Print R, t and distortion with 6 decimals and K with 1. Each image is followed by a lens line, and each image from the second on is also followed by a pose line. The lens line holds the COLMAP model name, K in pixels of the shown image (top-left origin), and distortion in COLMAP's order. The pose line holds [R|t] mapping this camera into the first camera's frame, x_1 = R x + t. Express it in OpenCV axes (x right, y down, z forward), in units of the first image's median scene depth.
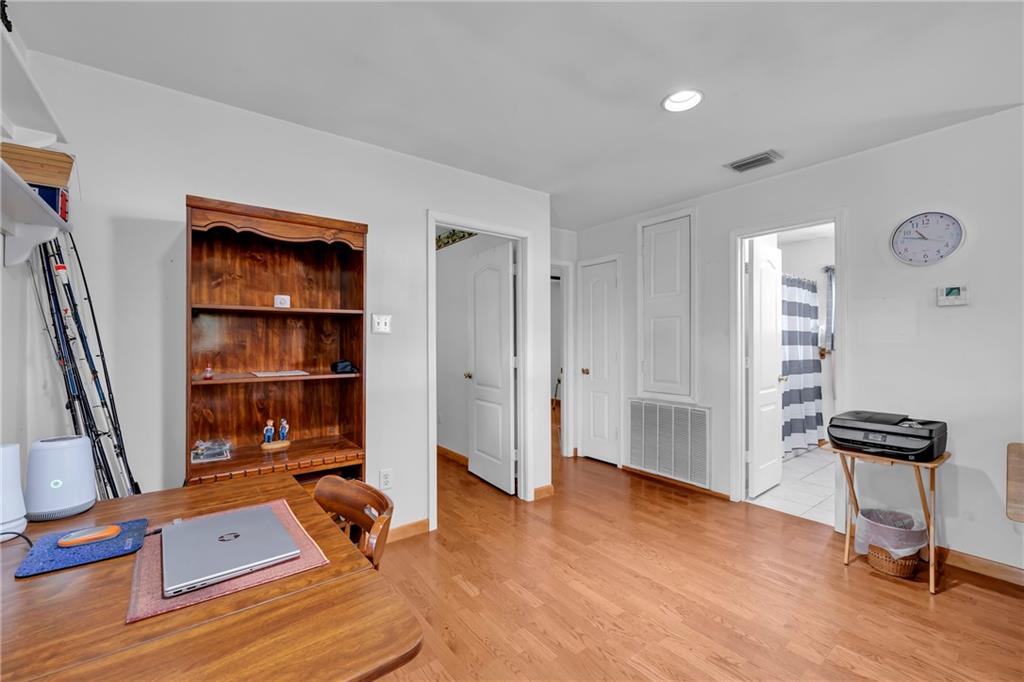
lens RADIAL K [[441.4, 0, 515.2], [0, 441.4, 336.4], [0, 0, 1]] dist [0.001760, -0.000031]
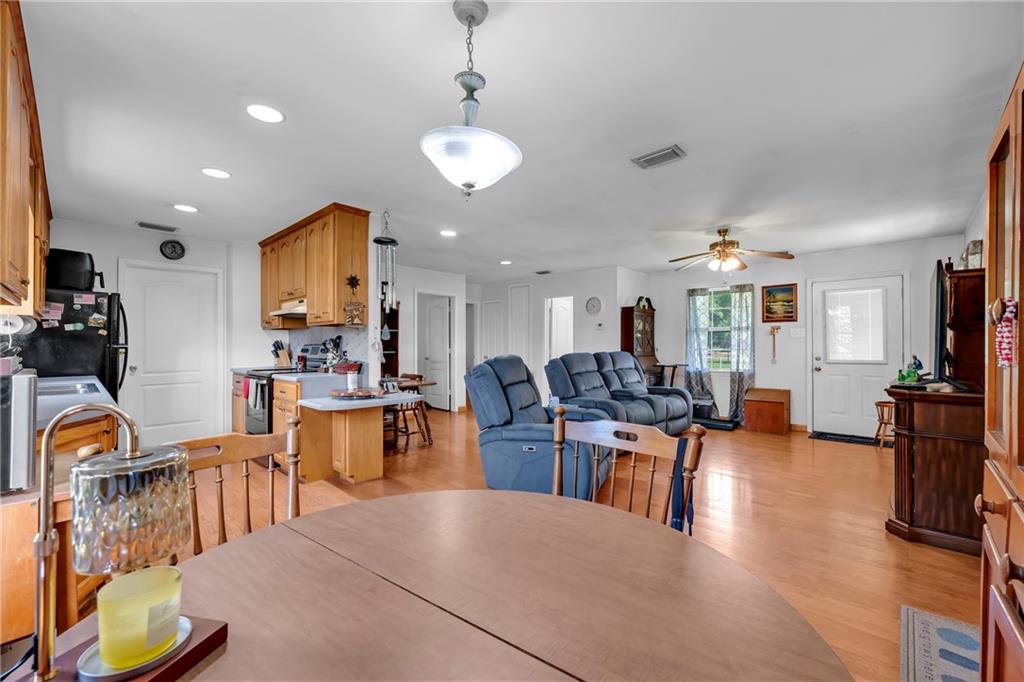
lens RADIAL K [[379.8, 0, 505.1], [0, 379.8, 340.2], [0, 0, 1]] dist [-0.000993, 0.000077]
pose [[0.982380, 0.004737, 0.186834, -0.073617], [-0.007370, 0.999883, 0.013399, -0.020778], [-0.186749, -0.014540, 0.982300, -0.822327]]
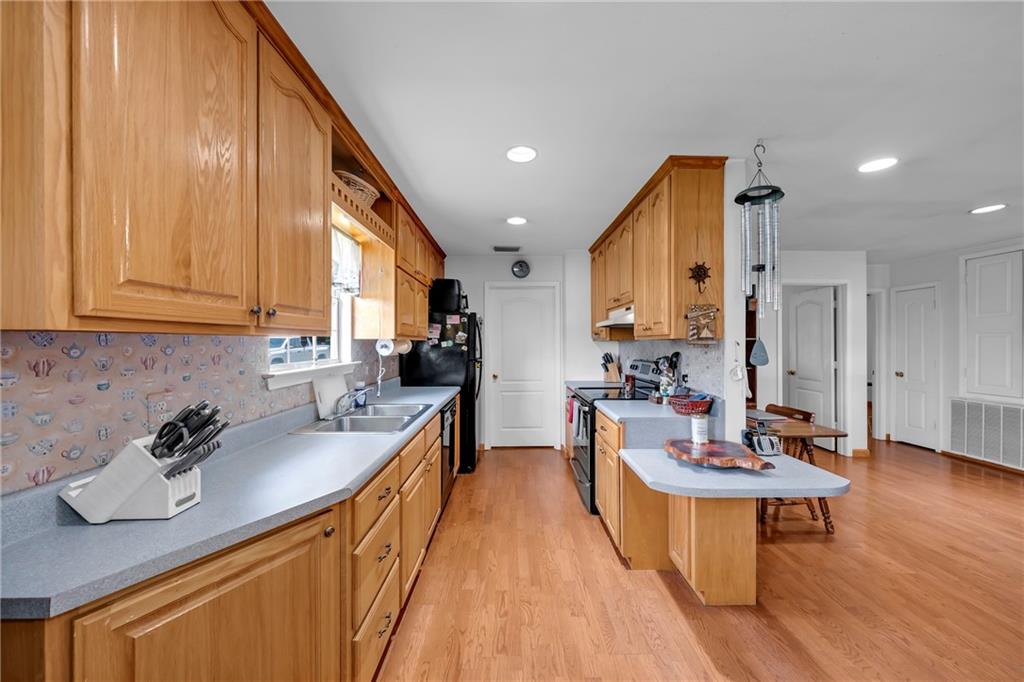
lens RADIAL K [[379.8, 0, 505.1], [0, 379.8, 340.2], [0, 0, 1]] dist [-0.000993, 0.000077]
pose [[0.802942, -0.000199, -0.596057, -0.118430], [0.004724, 0.999971, 0.006030, -0.035669], [0.596038, -0.007658, 0.802920, -0.645981]]
